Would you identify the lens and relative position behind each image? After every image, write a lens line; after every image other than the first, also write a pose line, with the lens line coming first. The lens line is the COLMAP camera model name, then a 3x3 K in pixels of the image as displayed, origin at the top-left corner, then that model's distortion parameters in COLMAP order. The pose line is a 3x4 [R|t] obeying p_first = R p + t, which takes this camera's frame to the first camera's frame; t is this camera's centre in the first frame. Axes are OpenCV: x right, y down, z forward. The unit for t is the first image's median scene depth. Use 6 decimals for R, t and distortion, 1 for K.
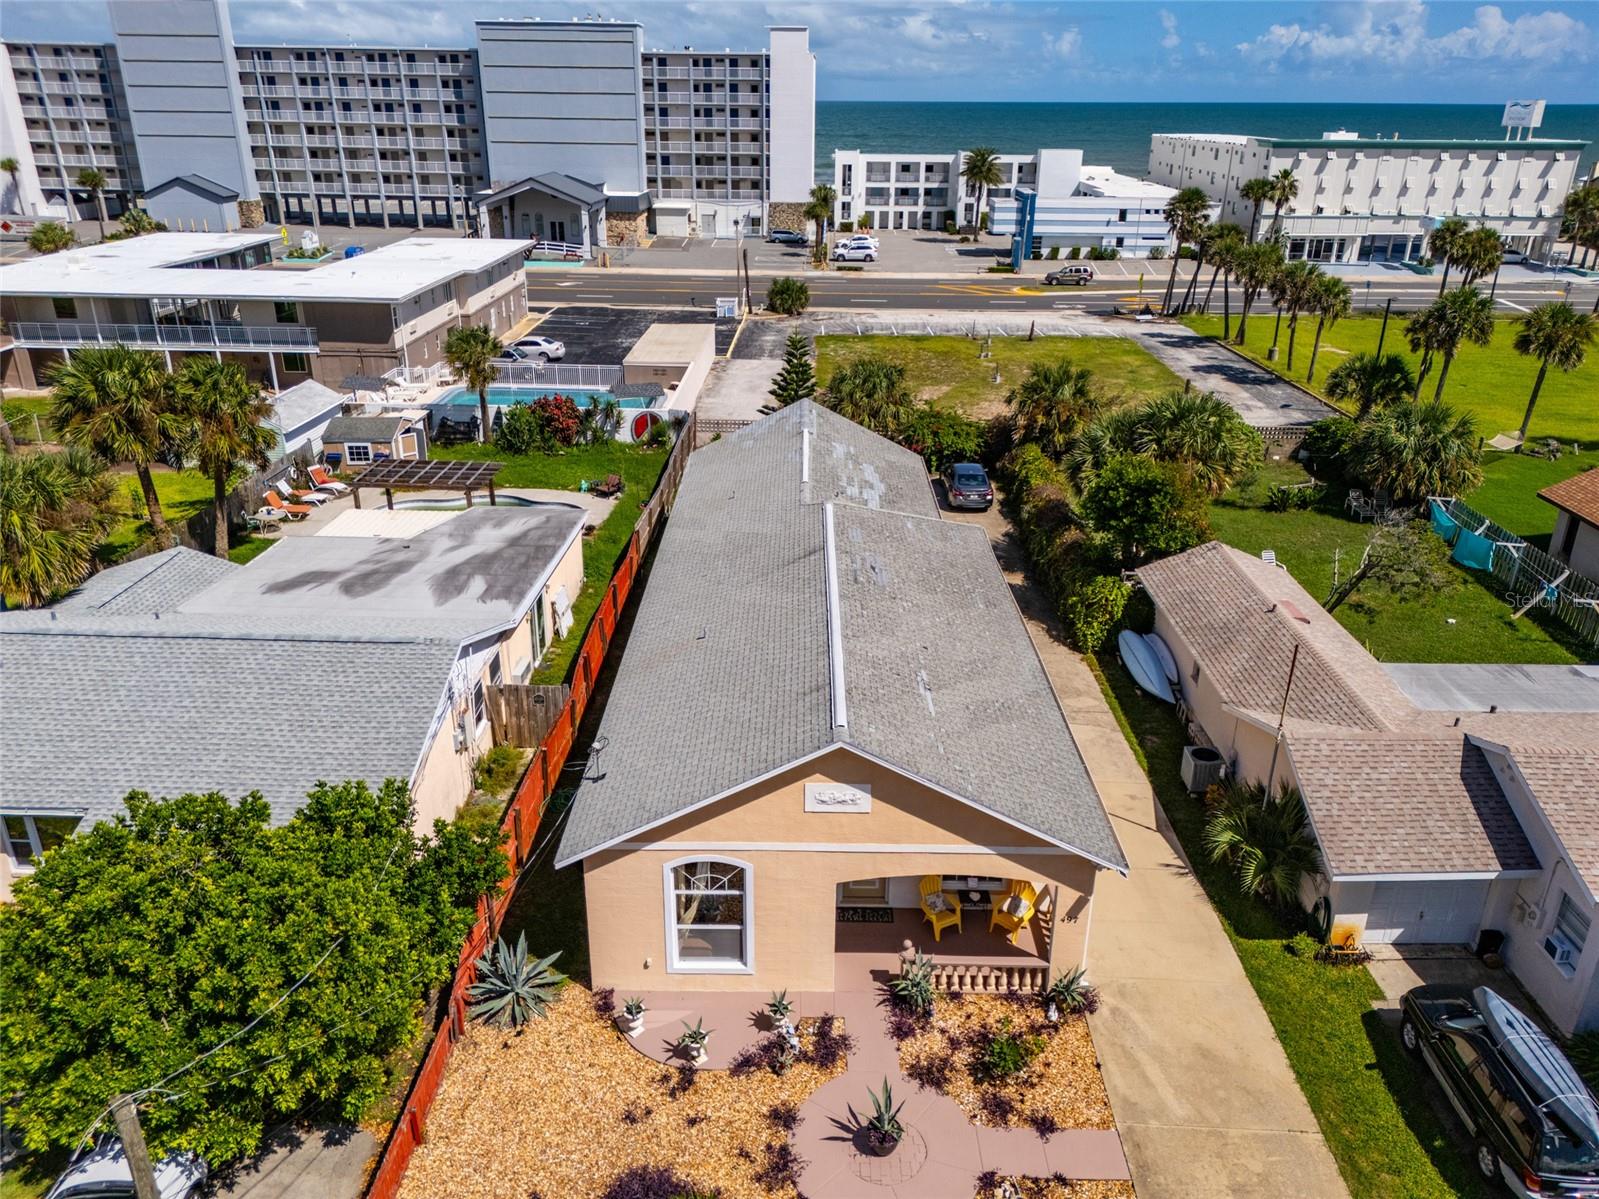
lens RADIAL K [[1180.7, 0, 799.5], [0, 1180.7, 599.5], [0, 0, 1]] dist [0.016008, 0.002621]
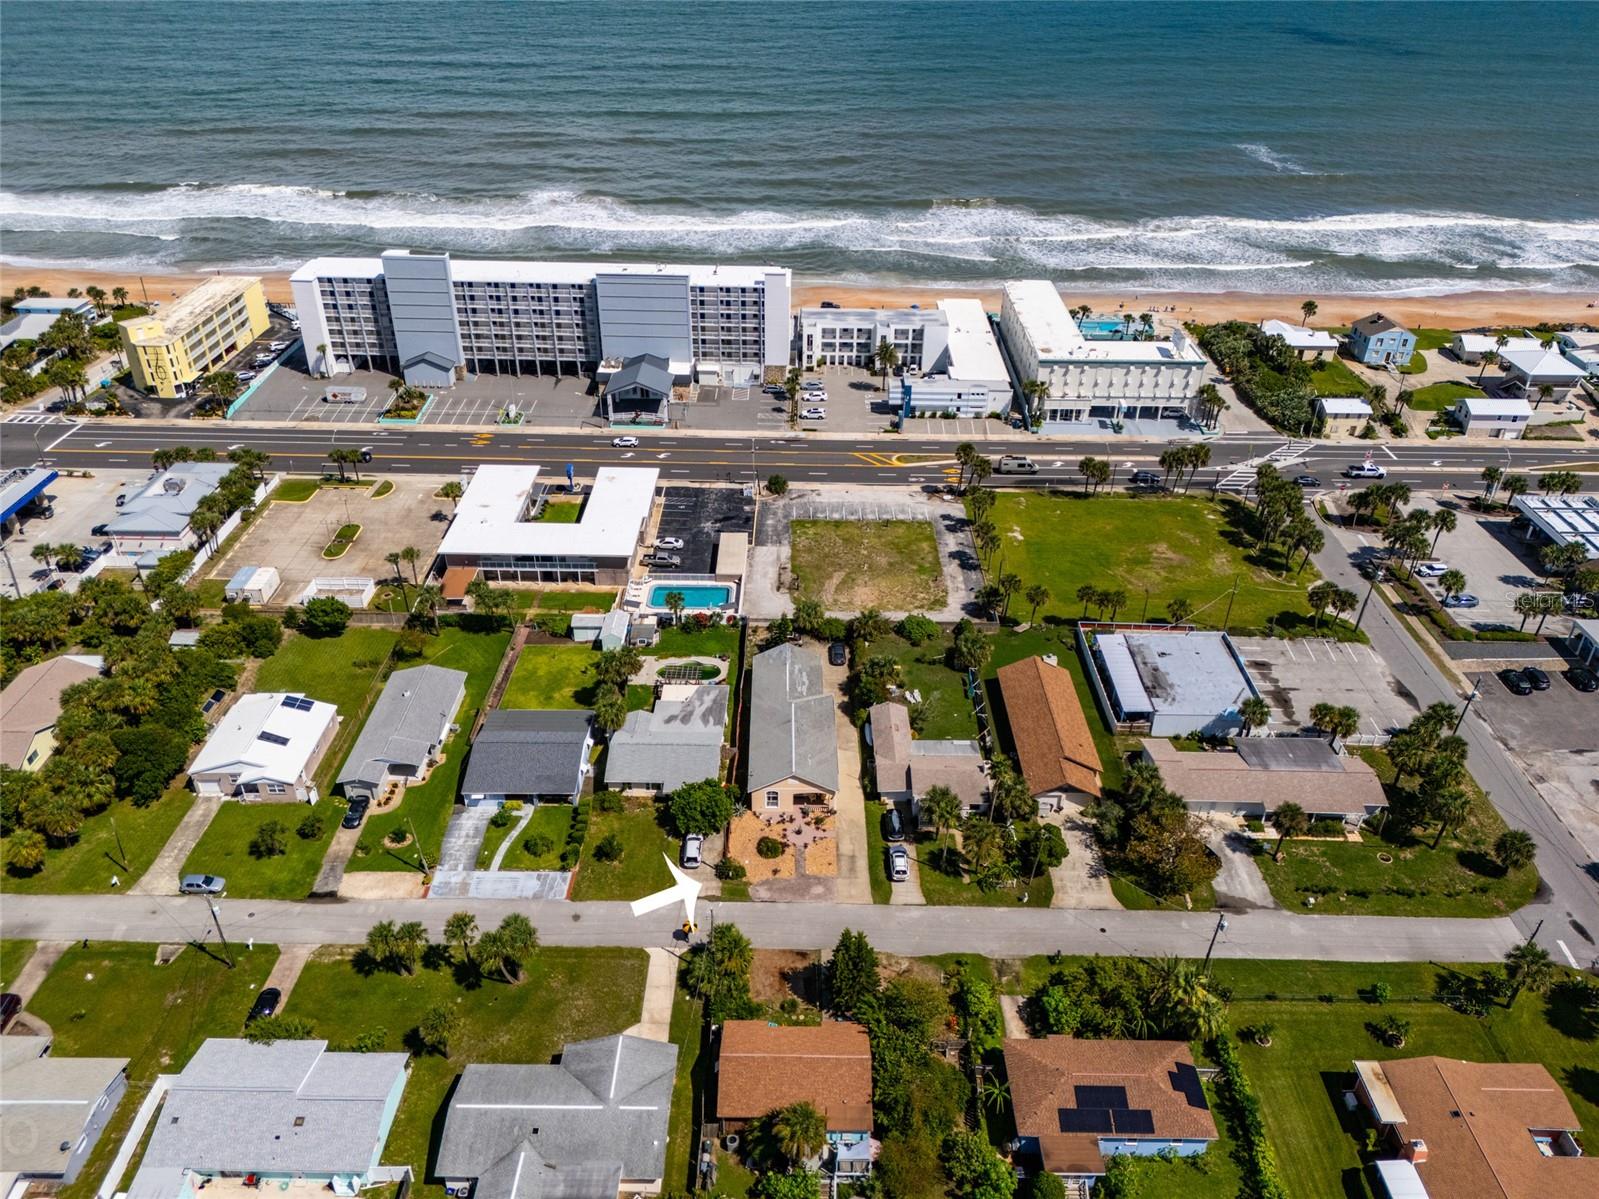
lens RADIAL K [[1167.7, 0, 798.6], [0, 1167.7, 604.5], [0, 0, 1]] dist [0.089269, -0.103186]
pose [[0.999868, -0.008104, 0.014096, -0.002786], [0.005855, 0.988238, 0.152814, -0.262683], [-0.015169, -0.152711, 0.988154, -0.767435]]
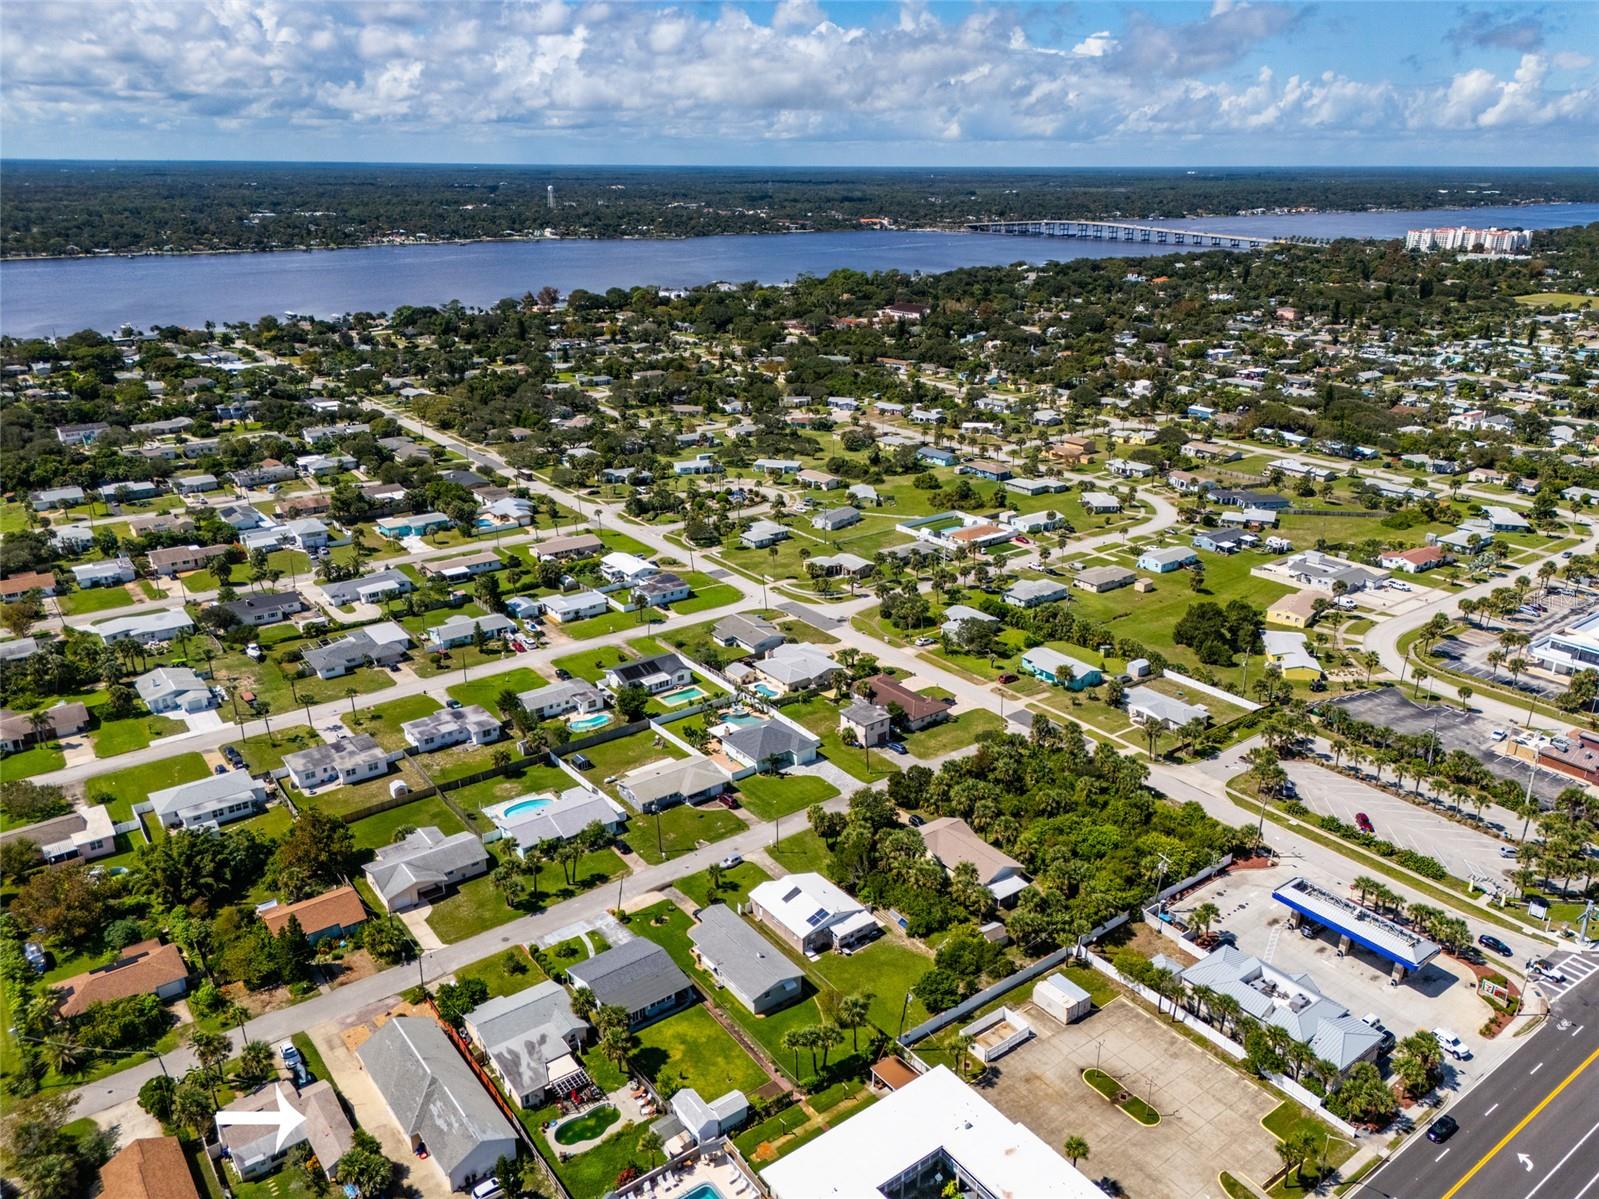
lens RADIAL K [[1167.7, 0, 798.6], [0, 1167.7, 604.5], [0, 0, 1]] dist [0.089269, -0.103186]
pose [[-0.784583, 0.203769, -0.585583, 0.285910], [-0.255062, 0.754764, 0.604379, -1.073021], [0.565131, 0.623546, -0.540201, 0.734872]]
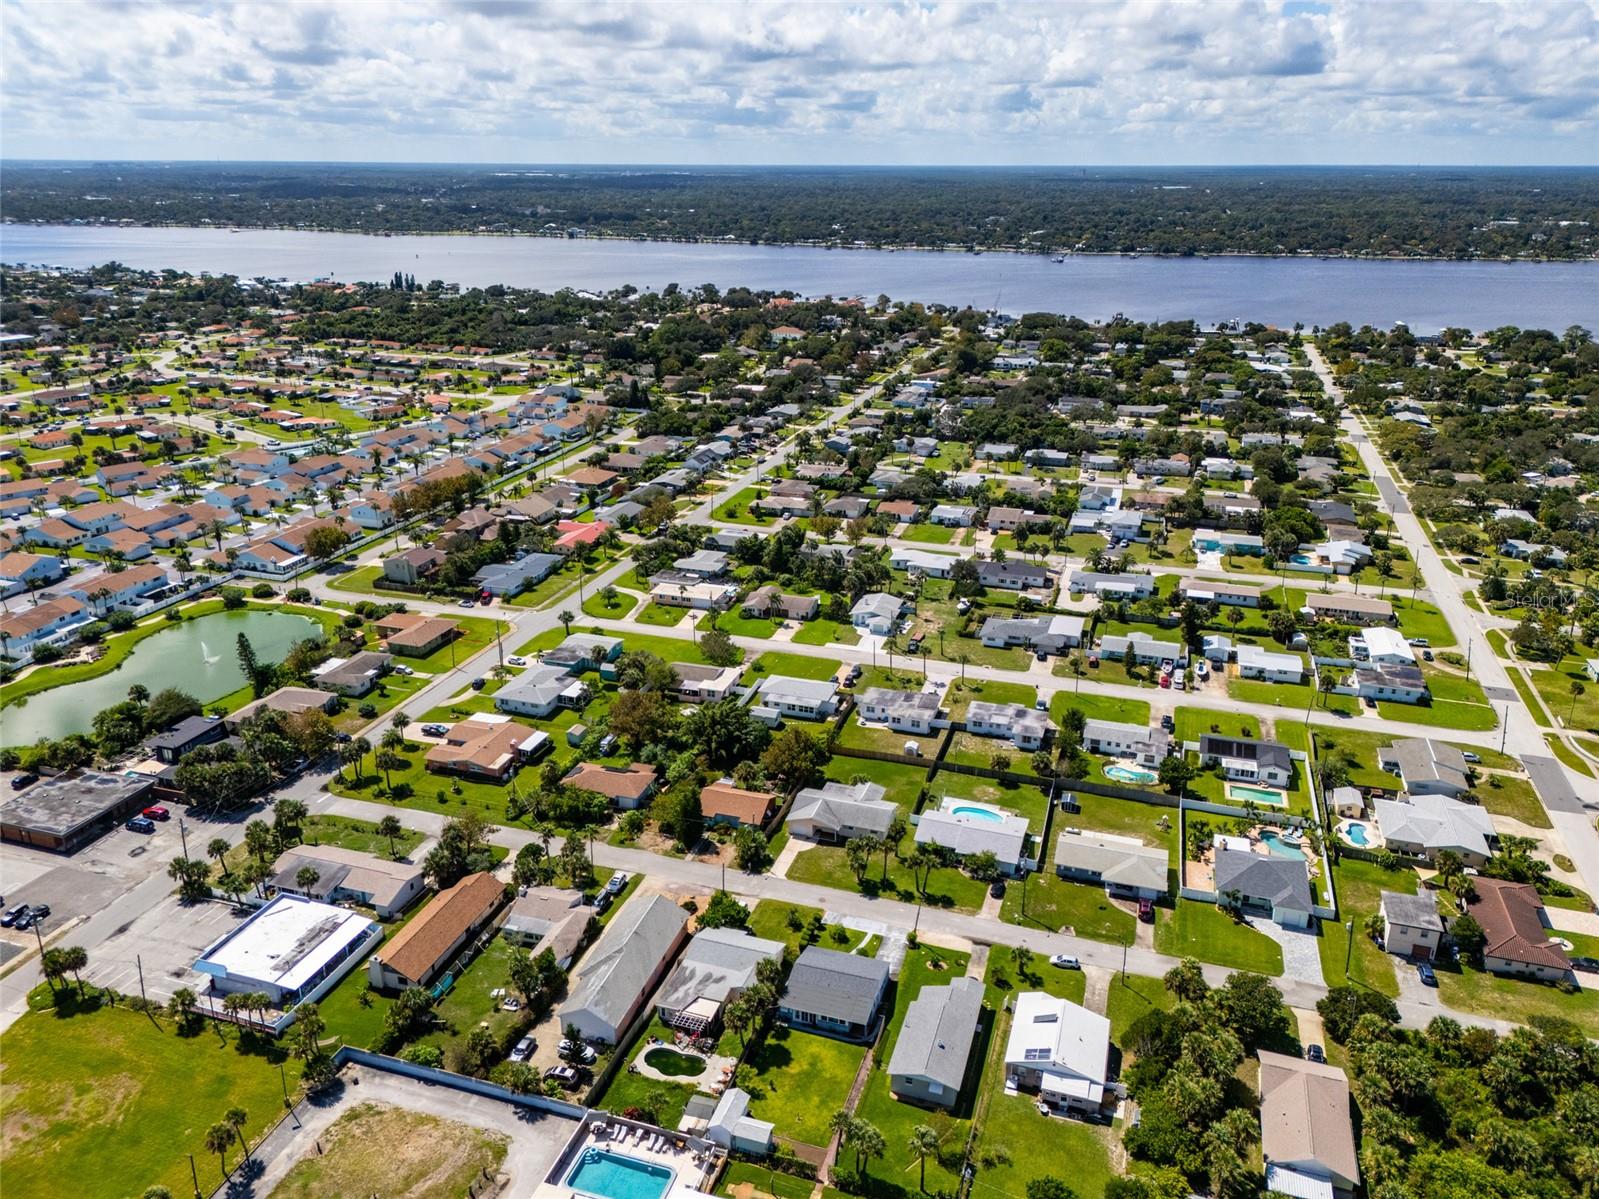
lens RADIAL K [[1167.7, 0, 798.6], [0, 1167.7, 604.5], [0, 0, 1]] dist [0.089269, -0.103186]
pose [[-0.958432, -0.114427, 0.261371, -0.456115], [0.097916, 0.728517, 0.677994, -1.109911], [-0.267993, 0.675404, -0.687029, 0.796965]]
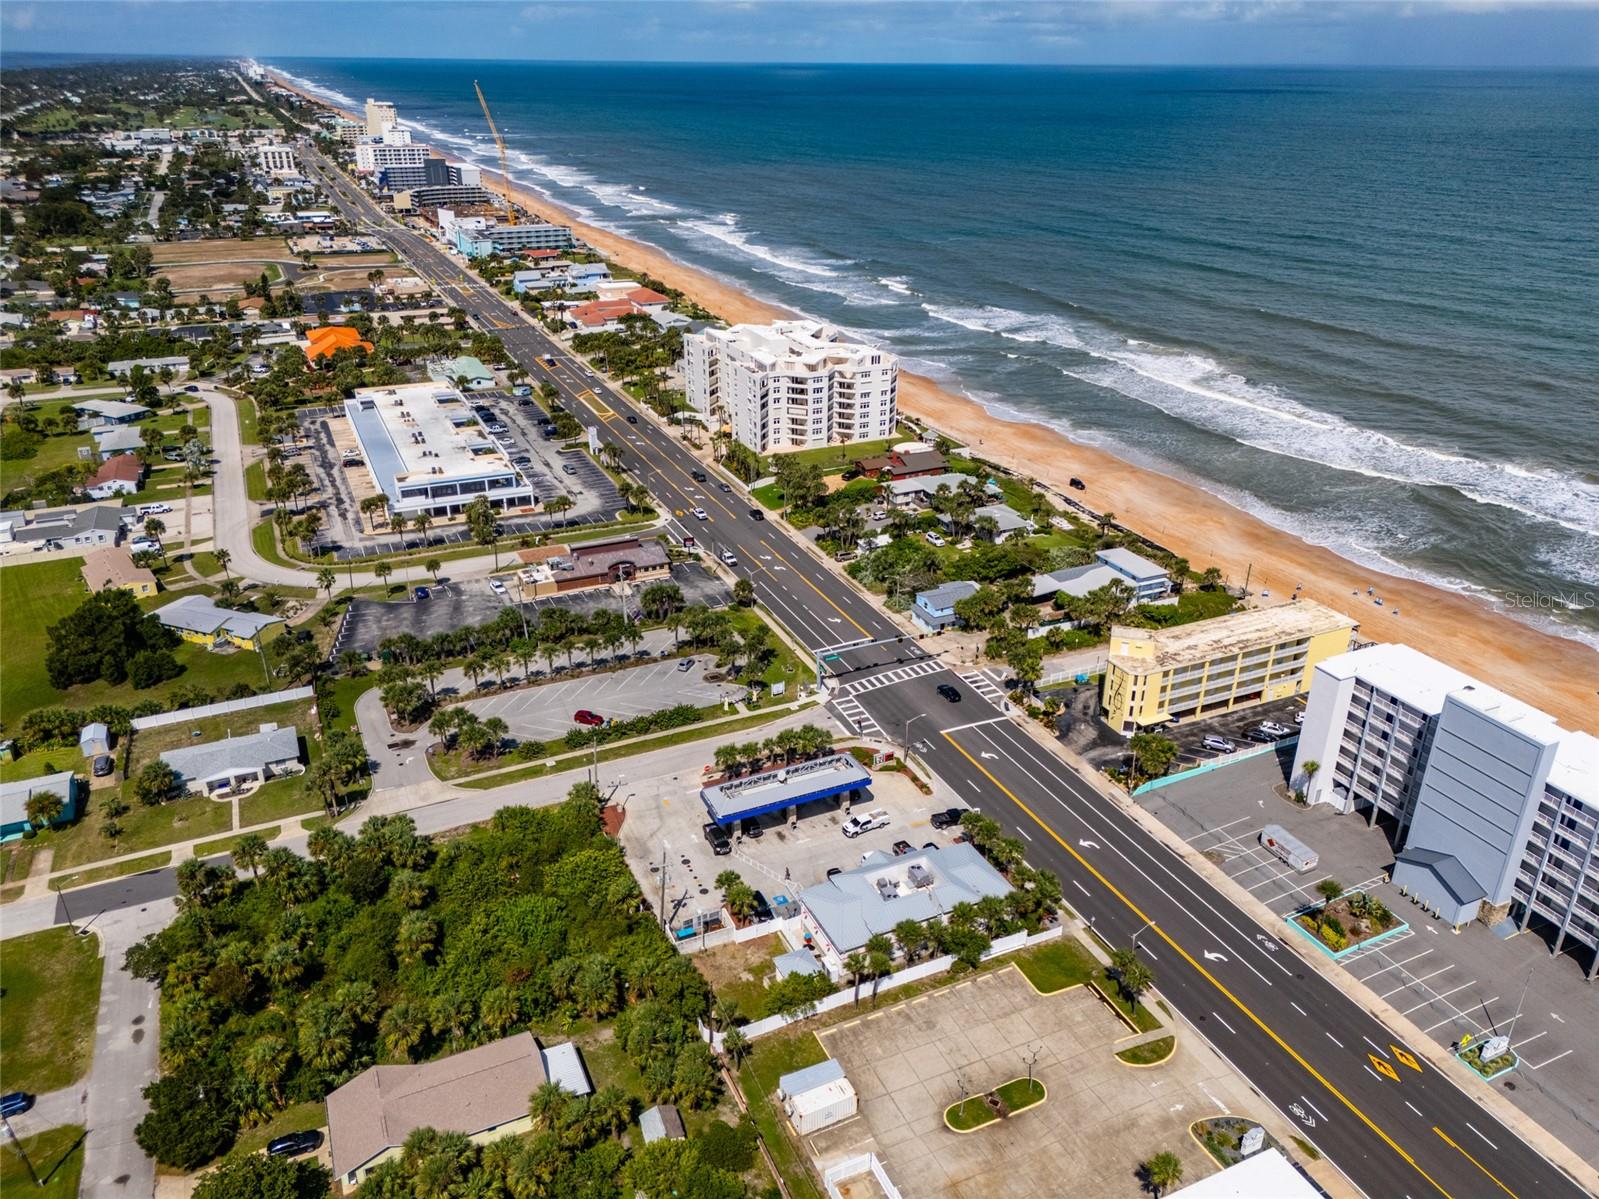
lens RADIAL K [[1167.7, 0, 798.6], [0, 1167.7, 604.5], [0, 0, 1]] dist [0.089269, -0.103186]
pose [[0.443303, 0.368684, -0.817040, -0.004943], [-0.351668, 0.909953, 0.219806, -0.597702], [0.824507, 0.189886, 0.533039, -0.049724]]
